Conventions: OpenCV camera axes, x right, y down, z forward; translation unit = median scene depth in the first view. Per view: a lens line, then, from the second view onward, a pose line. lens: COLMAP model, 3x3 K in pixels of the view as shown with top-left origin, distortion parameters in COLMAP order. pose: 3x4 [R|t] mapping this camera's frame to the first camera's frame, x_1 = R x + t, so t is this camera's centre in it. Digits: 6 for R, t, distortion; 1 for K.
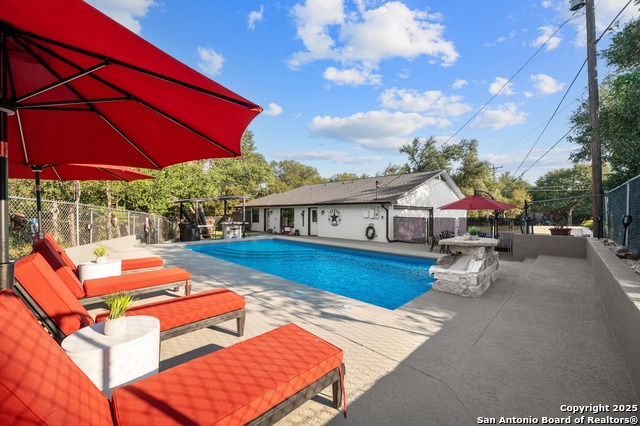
lens RADIAL K [[254.5, 0, 320.0], [0, 254.5, 213.0], [0, 0, 1]] dist [-0.010001, 0.000132]
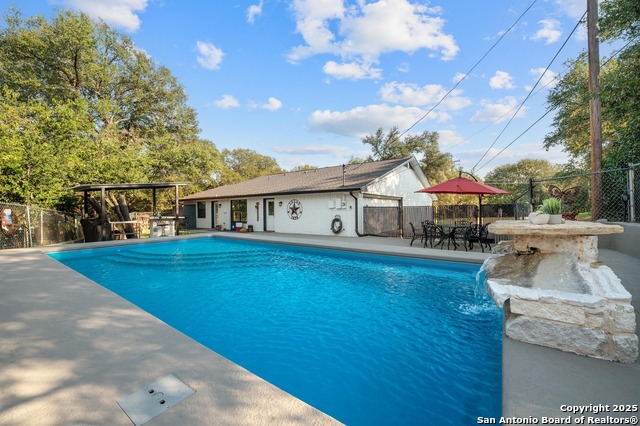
lens RADIAL K [[254.5, 0, 320.0], [0, 254.5, 213.0], [0, 0, 1]] dist [-0.010001, 0.000132]
pose [[0.989166, -0.015594, 0.145970, 0.016063], [0.013650, 0.999804, 0.014311, 0.017826], [-0.146165, -0.012164, 0.989185, 0.140649]]
